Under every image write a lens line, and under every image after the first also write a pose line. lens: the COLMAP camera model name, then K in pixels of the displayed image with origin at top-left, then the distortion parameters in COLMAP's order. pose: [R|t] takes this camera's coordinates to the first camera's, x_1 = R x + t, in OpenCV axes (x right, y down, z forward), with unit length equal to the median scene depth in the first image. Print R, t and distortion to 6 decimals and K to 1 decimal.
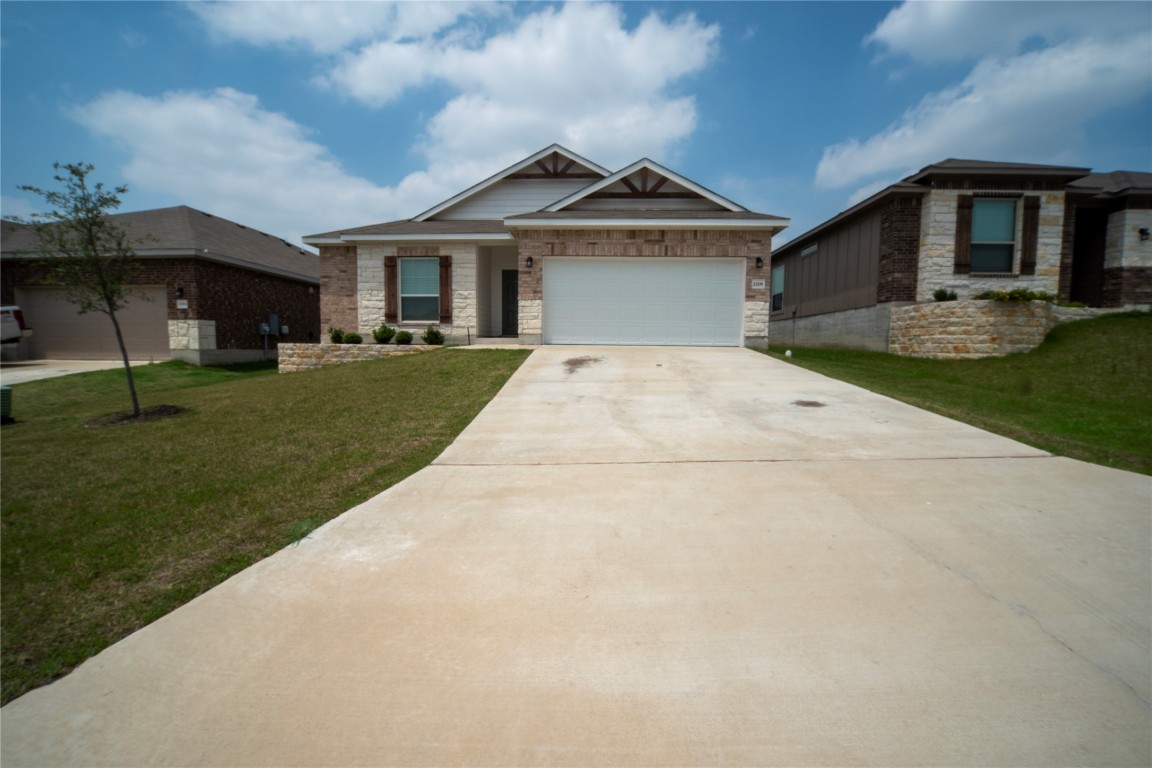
lens RADIAL K [[448.7, 0, 580.4], [0, 448.7, 382.4], [0, 0, 1]] dist [-0.021708, 0.000142]
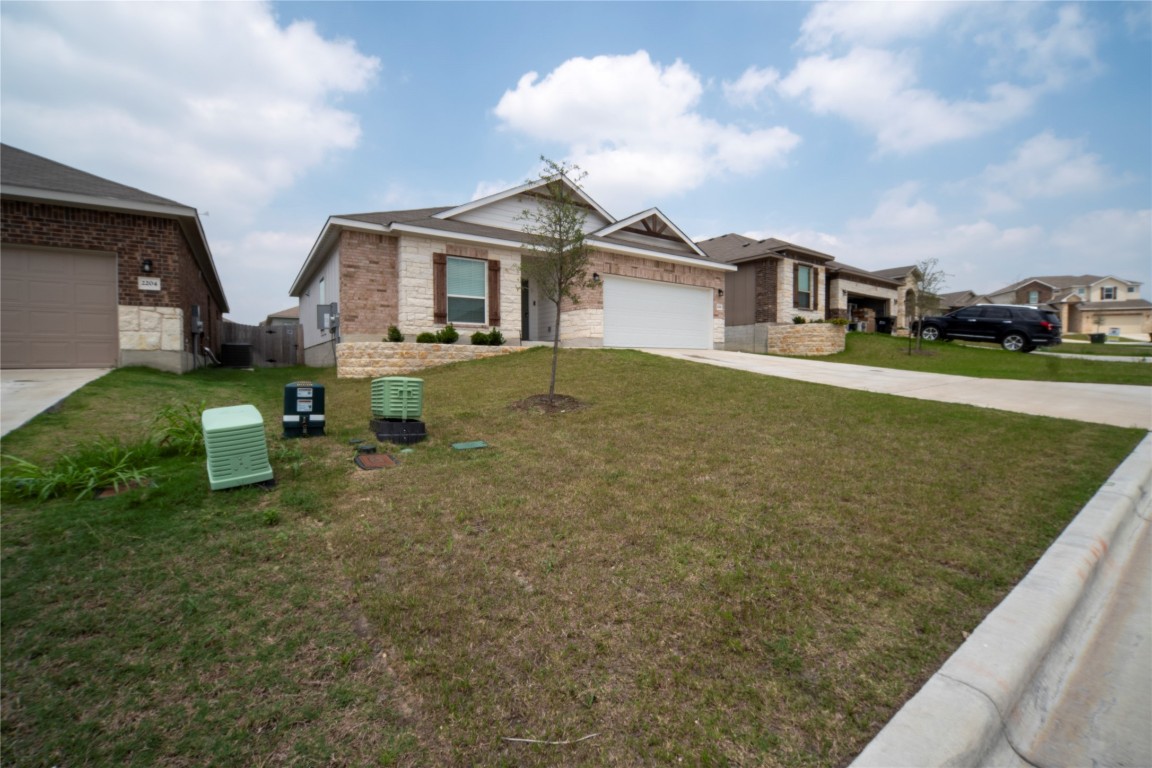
lens RADIAL K [[448.7, 0, 580.4], [0, 448.7, 382.4], [0, 0, 1]] dist [-0.021708, 0.000142]
pose [[0.811023, -0.037981, 0.583780, -0.819824], [0.054397, 0.998463, -0.010611, 0.019697], [-0.582480, 0.040361, 0.811842, 0.070450]]
